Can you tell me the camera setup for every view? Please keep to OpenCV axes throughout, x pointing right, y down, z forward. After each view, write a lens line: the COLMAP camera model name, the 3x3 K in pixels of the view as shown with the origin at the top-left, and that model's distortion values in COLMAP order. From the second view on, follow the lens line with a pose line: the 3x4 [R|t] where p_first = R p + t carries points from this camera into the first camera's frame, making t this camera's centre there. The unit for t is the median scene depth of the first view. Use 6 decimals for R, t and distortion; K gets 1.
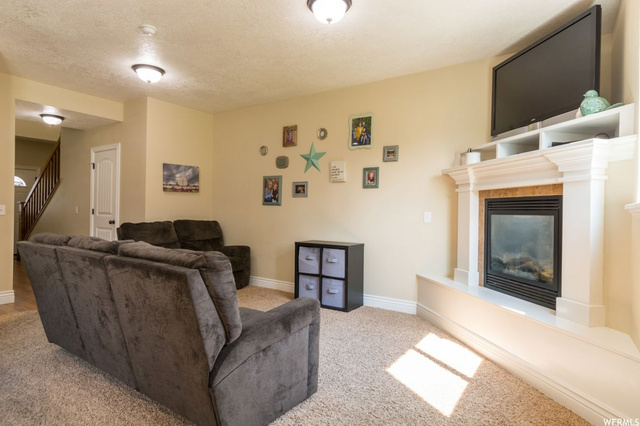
lens RADIAL K [[397.8, 0, 320.0], [0, 397.8, 213.0], [0, 0, 1]] dist [0.006293, 0.001270]
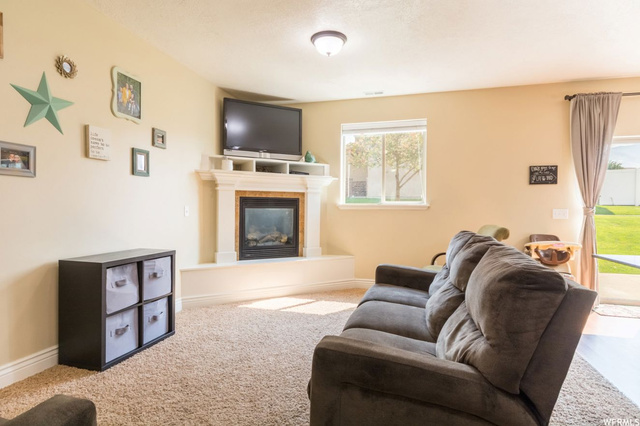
lens RADIAL K [[351.3, 0, 320.0], [0, 351.3, 213.0], [0, 0, 1]] dist [-0.001926, -0.000983]
pose [[-0.353061, -0.033503, 0.935000, -0.706901], [-0.015057, 0.999433, 0.030126, -0.017151], [-0.935479, -0.003442, -0.353365, 1.009494]]
